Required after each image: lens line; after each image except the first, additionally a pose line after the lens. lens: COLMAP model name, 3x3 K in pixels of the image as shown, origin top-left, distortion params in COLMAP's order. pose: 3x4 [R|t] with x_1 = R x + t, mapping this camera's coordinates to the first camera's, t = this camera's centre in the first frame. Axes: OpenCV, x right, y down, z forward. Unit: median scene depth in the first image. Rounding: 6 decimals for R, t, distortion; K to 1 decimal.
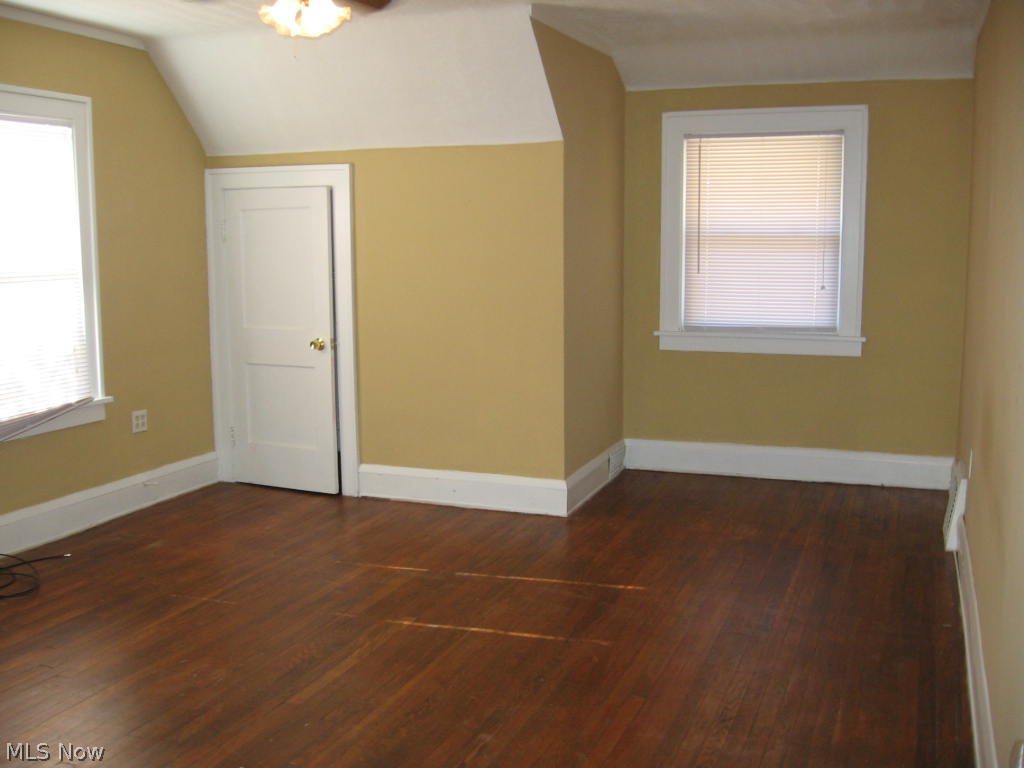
lens RADIAL K [[1067.9, 0, 513.1], [0, 1067.9, 383.1], [0, 0, 1]] dist [-0.128565, 0.000000]
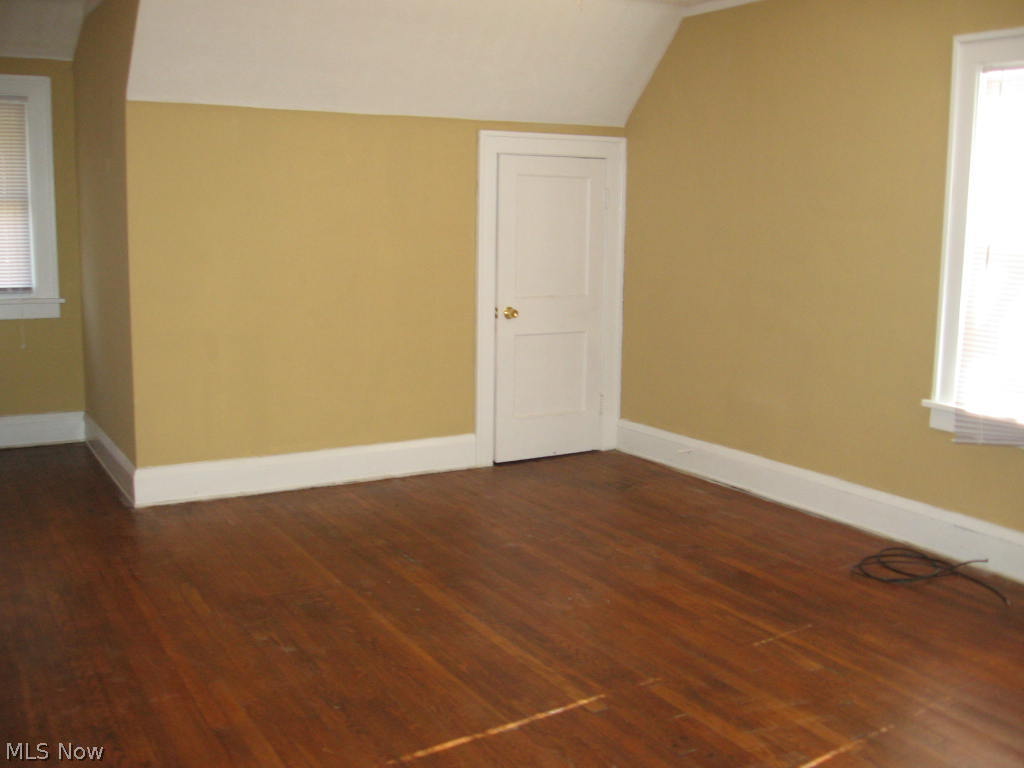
lens RADIAL K [[1067.9, 0, 512.3], [0, 1067.9, 384.1], [0, 0, 1]] dist [-0.128565, 0.000000]
pose [[-0.620802, 0.119808, -0.774758, 0.516070], [-0.121480, 0.961616, 0.246044, -0.186619], [0.774498, 0.246862, -0.582419, 1.383050]]
